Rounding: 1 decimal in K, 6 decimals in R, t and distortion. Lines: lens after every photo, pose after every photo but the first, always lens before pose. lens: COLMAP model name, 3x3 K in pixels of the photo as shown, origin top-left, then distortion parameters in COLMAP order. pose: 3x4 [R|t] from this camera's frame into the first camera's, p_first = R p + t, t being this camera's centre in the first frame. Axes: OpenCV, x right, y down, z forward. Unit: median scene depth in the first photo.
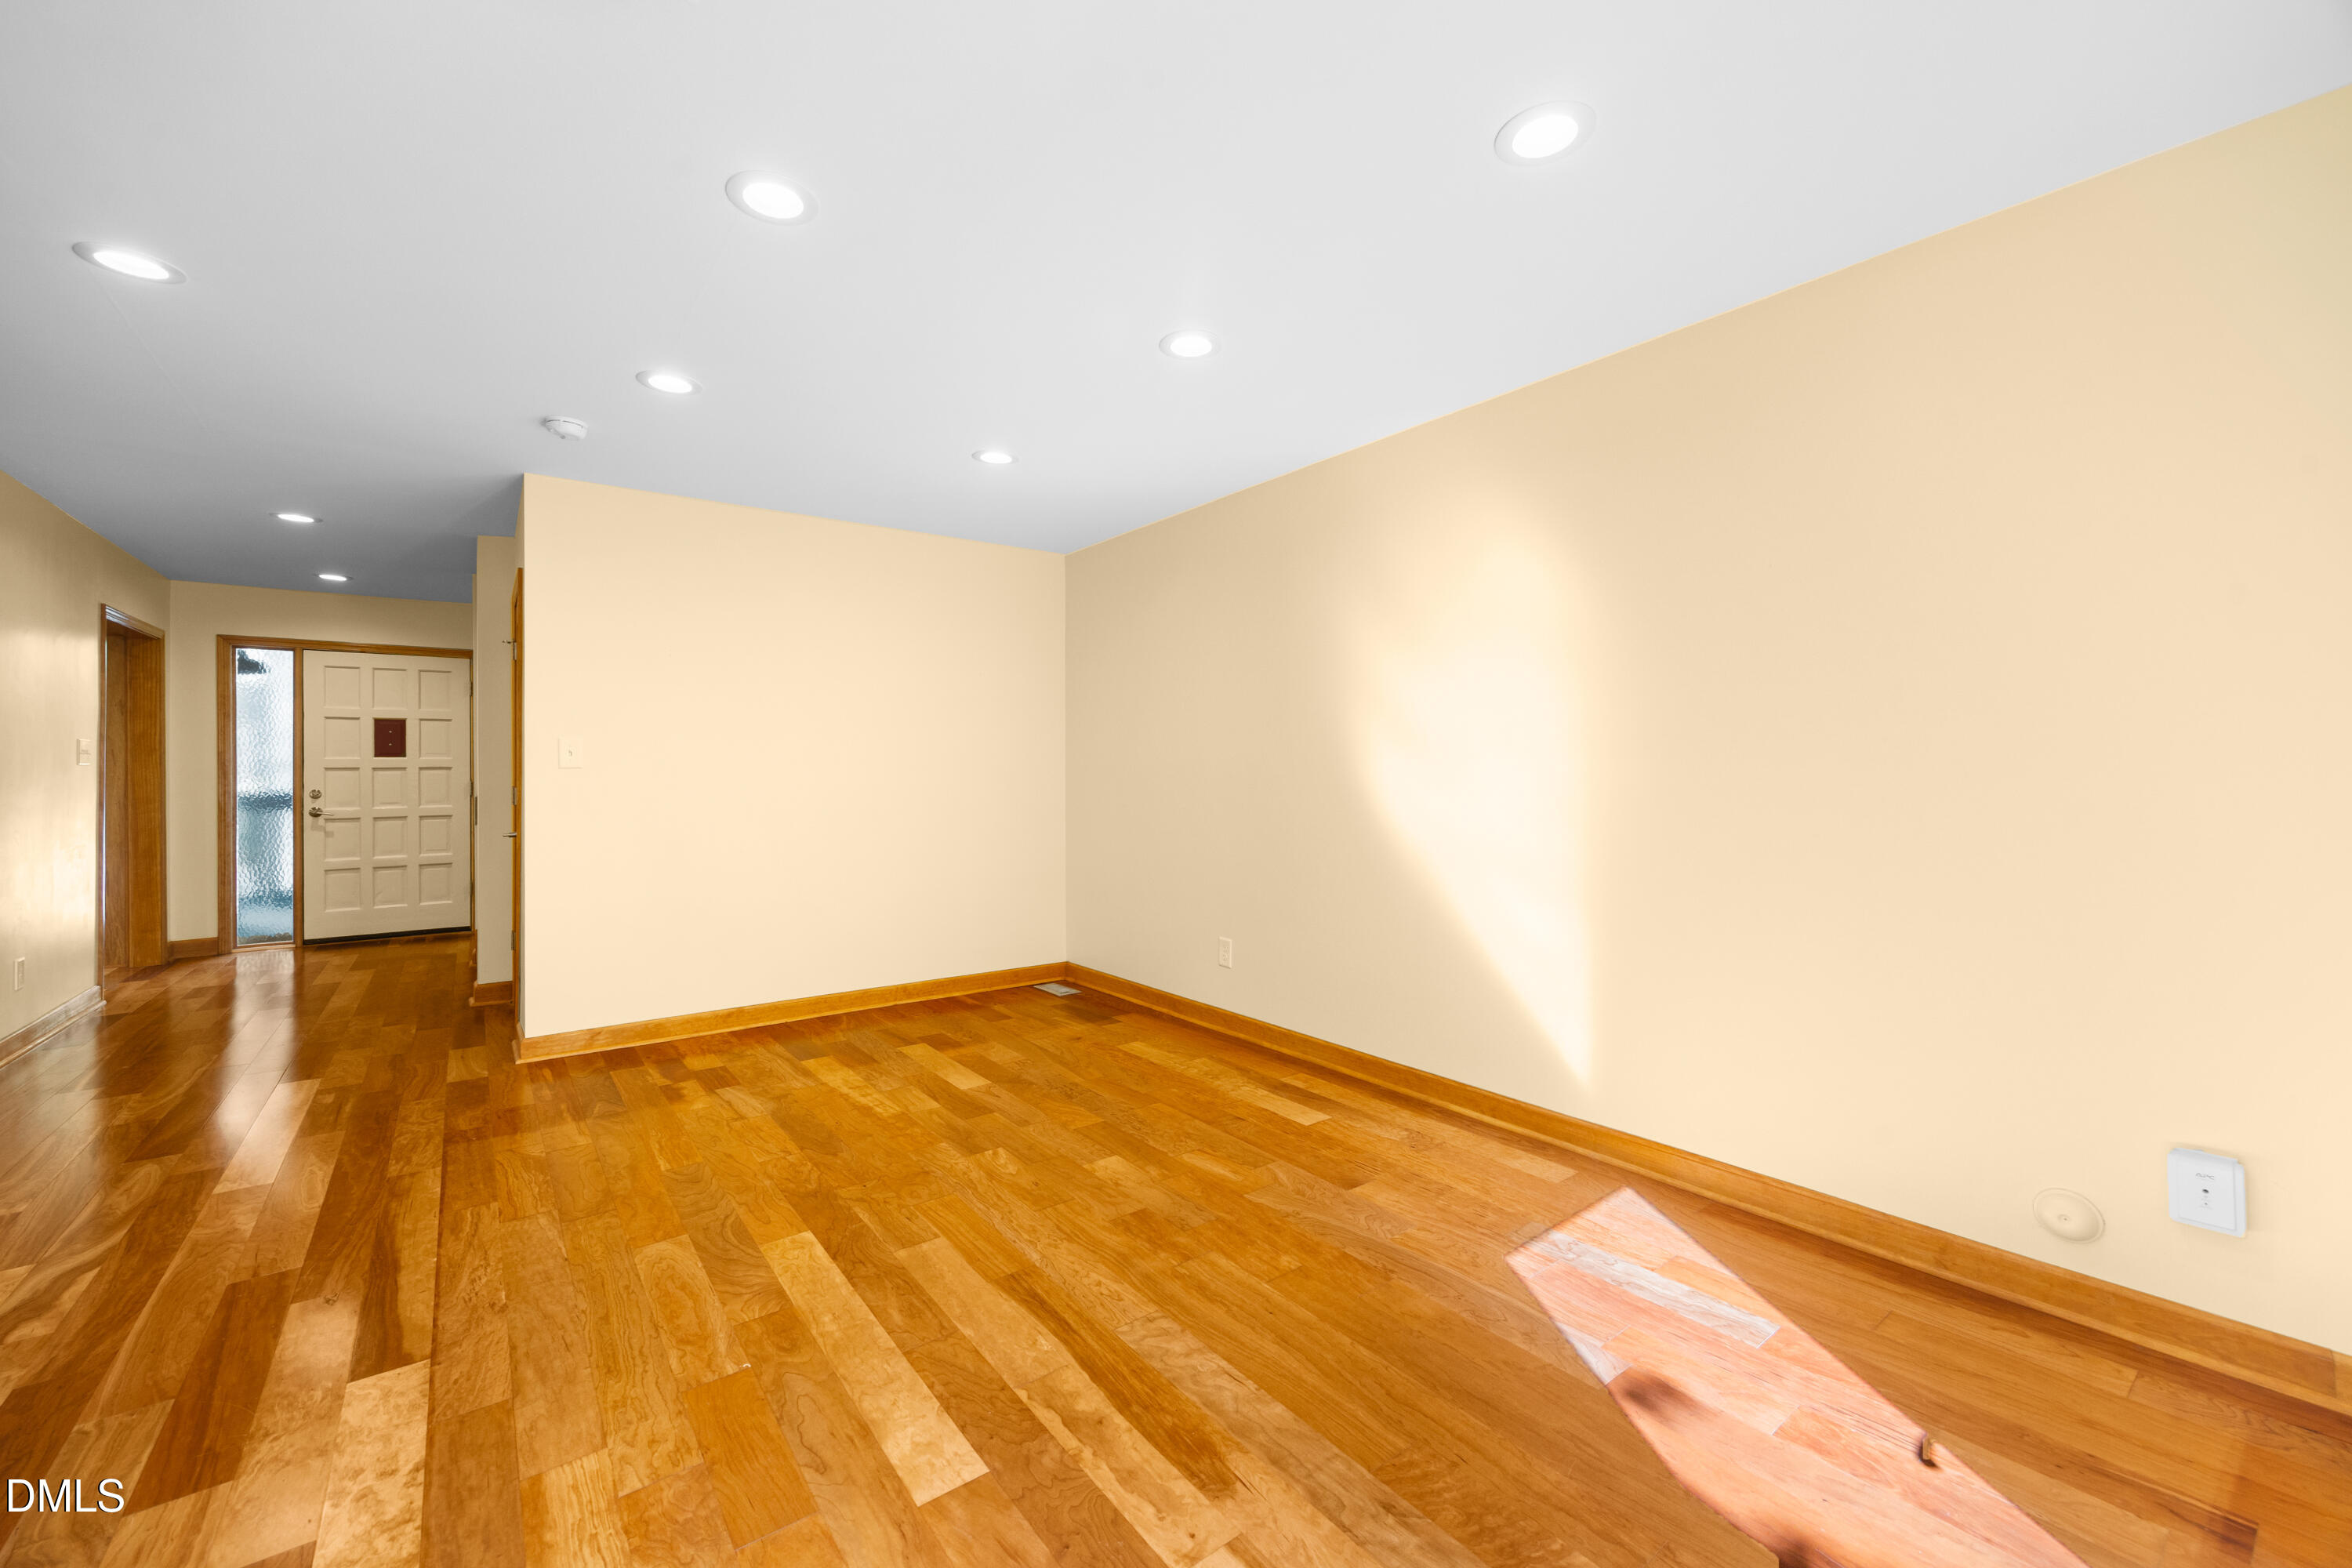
lens RADIAL K [[916.8, 0, 1173.4], [0, 916.8, 774.6], [0, 0, 1]] dist [-0.001229, -0.000276]
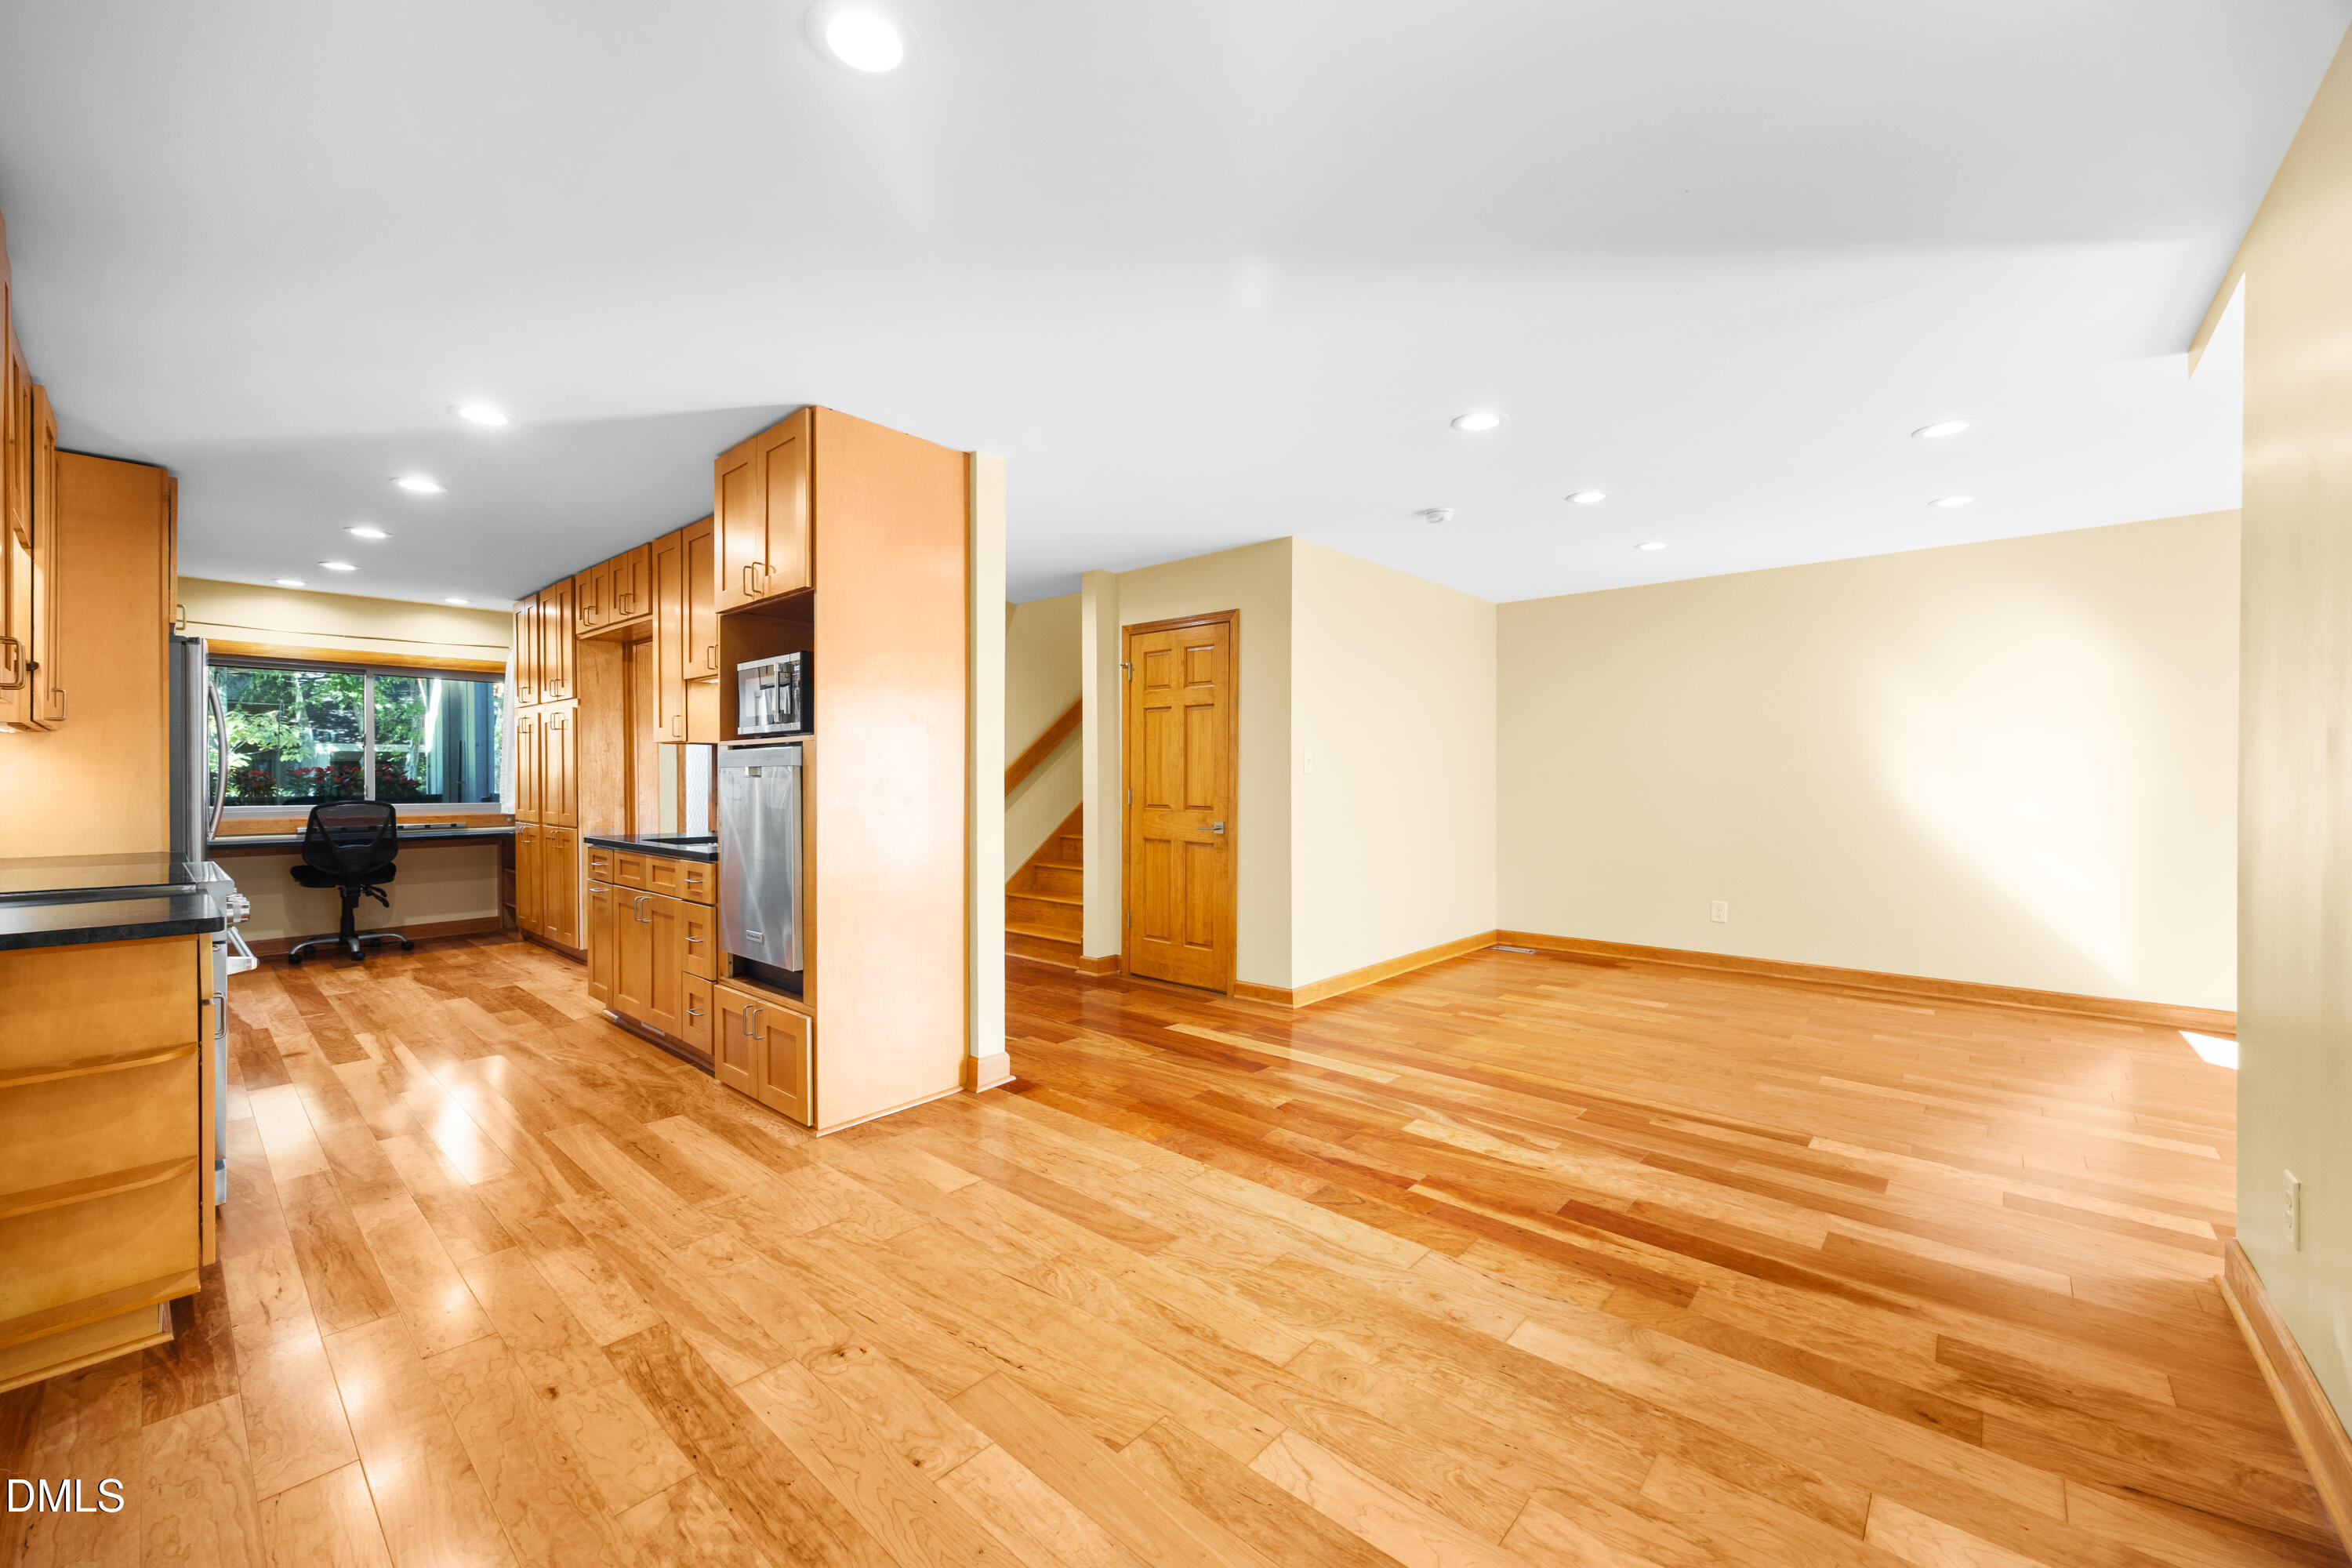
lens RADIAL K [[916.8, 0, 1178.2], [0, 916.8, 780.7], [0, 0, 1]] dist [-0.001229, -0.000276]
pose [[0.982604, 0.001596, 0.185706, -1.756099], [-0.001366, 0.999998, -0.001366, 0.013682], [-0.185708, 0.001089, 0.982604, -0.299259]]
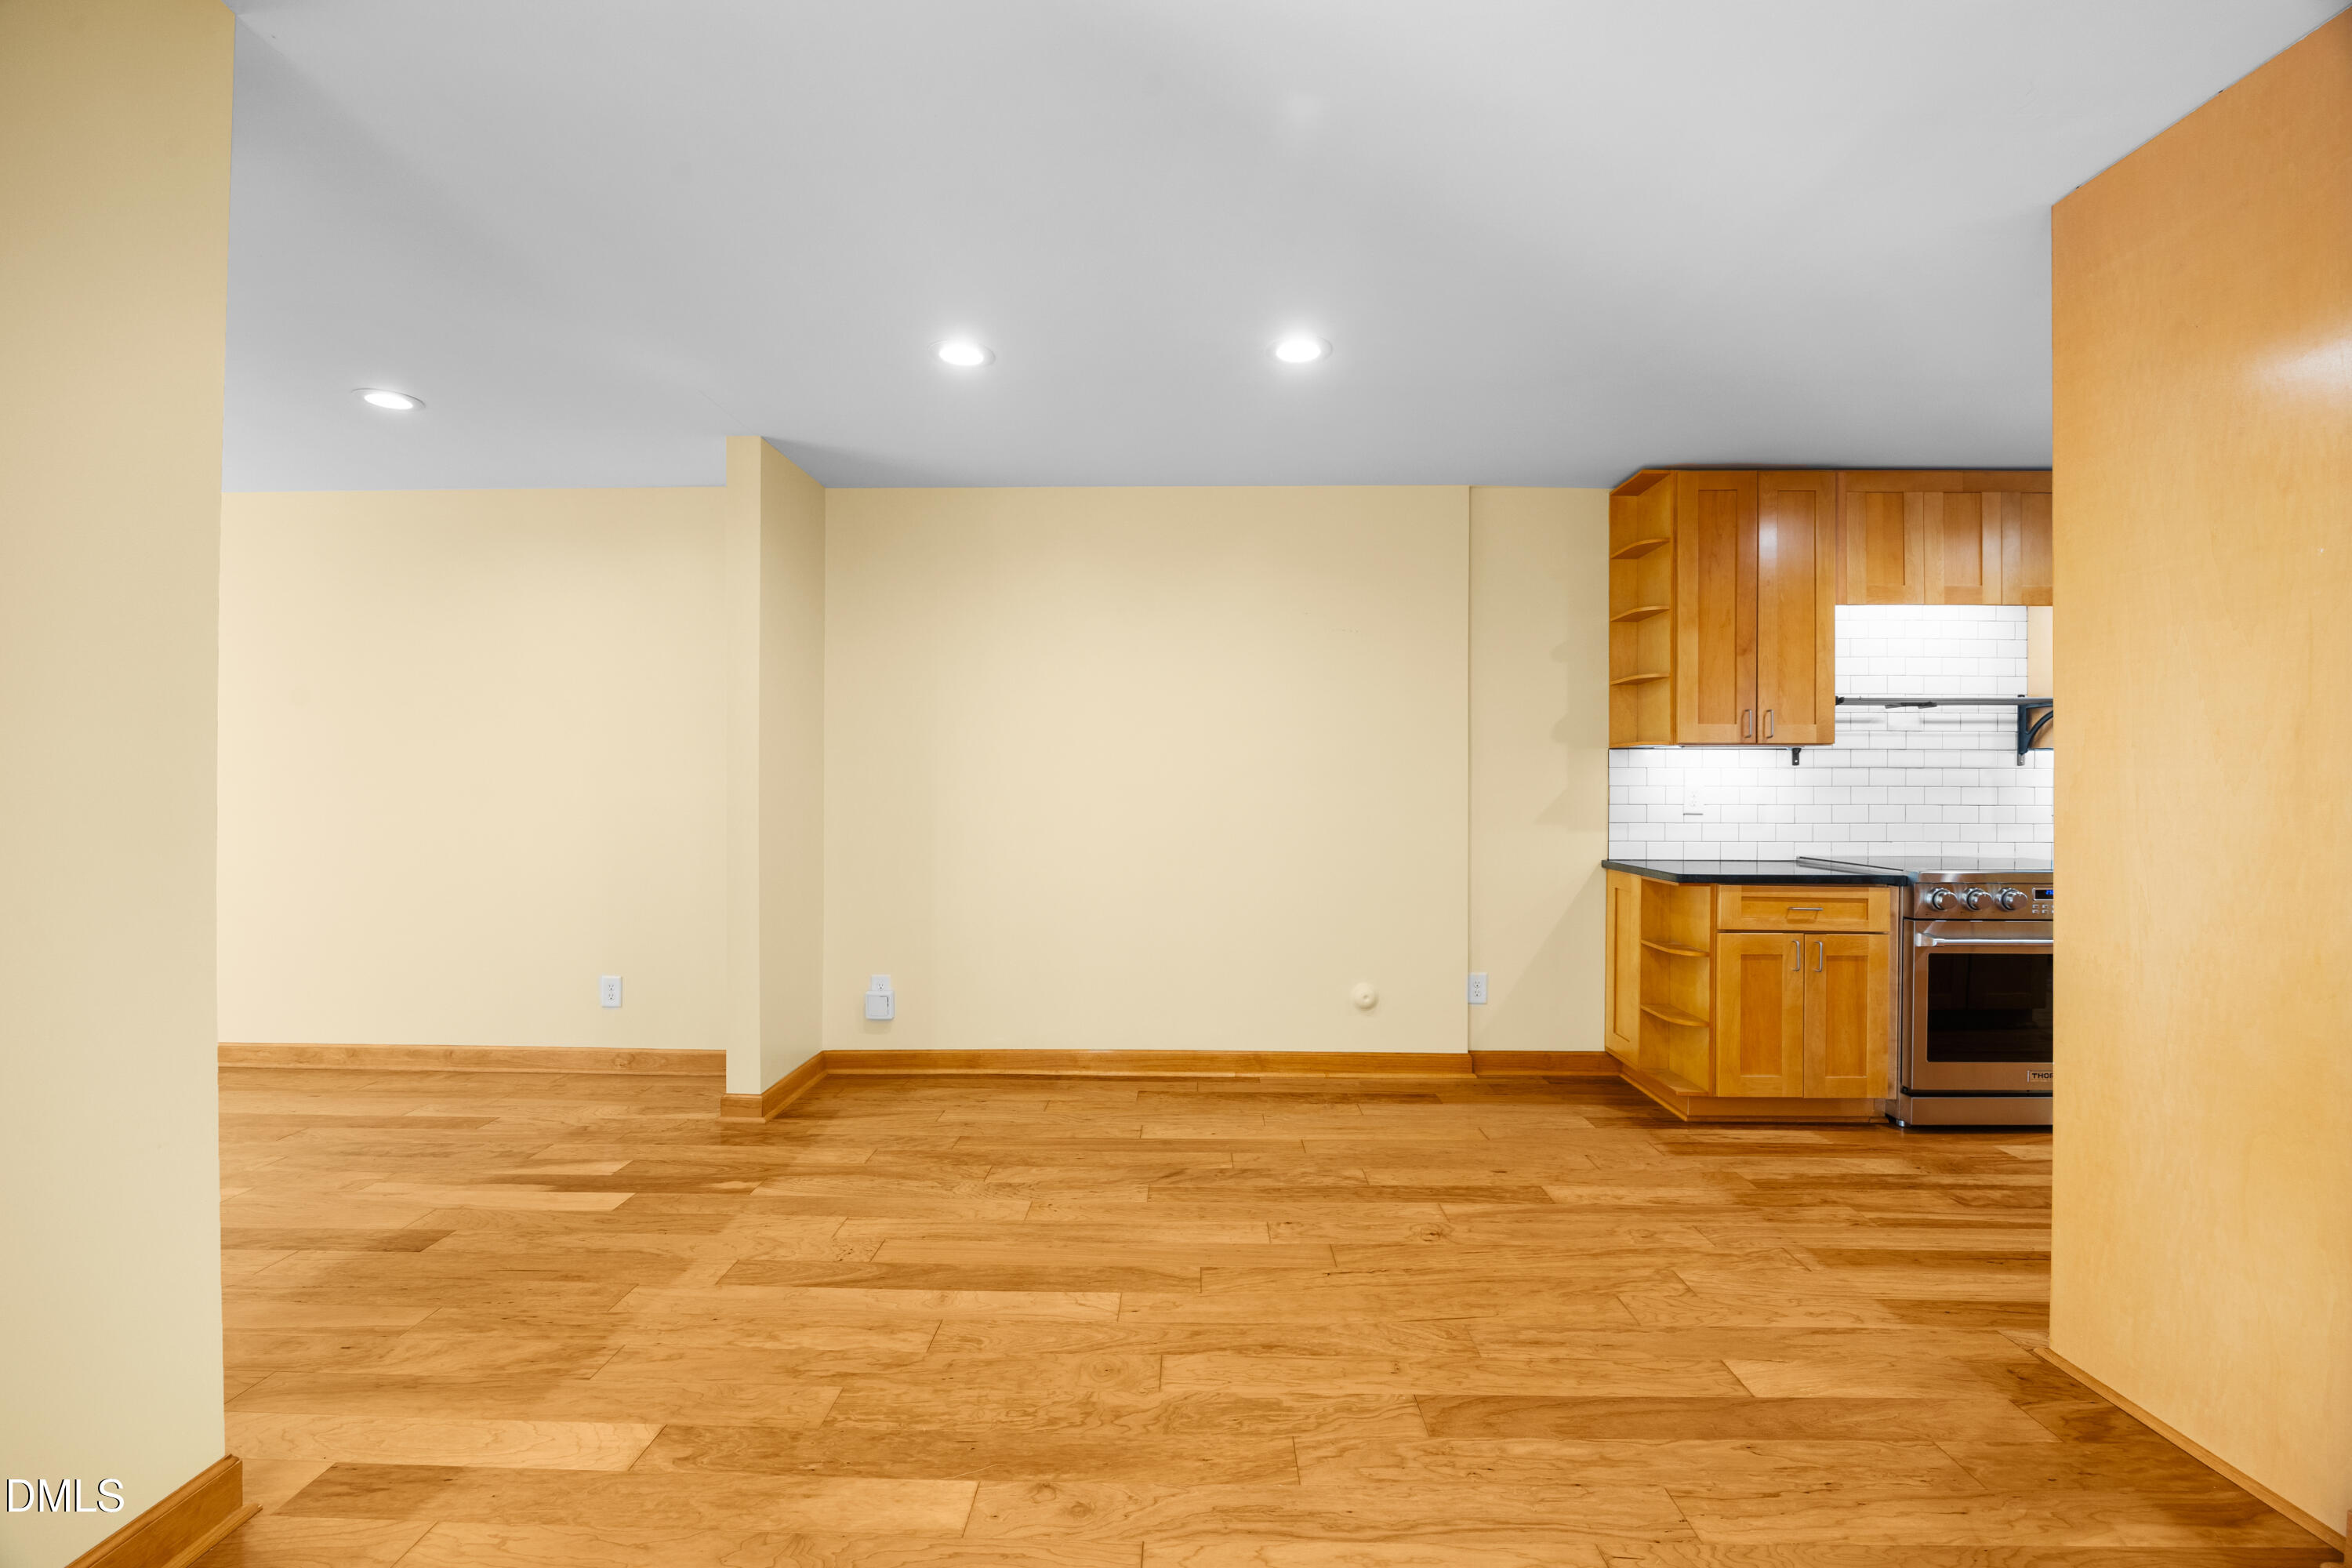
lens RADIAL K [[989.9, 0, 1200.0], [0, 989.9, 787.8], [0, 0, 1]] dist [-0.007098, -0.000538]
pose [[-0.612097, 0.004233, -0.790771, -0.859832], [-0.001990, 0.999974, 0.006894, -0.000918], [0.790780, 0.005793, -0.612073, 0.998438]]
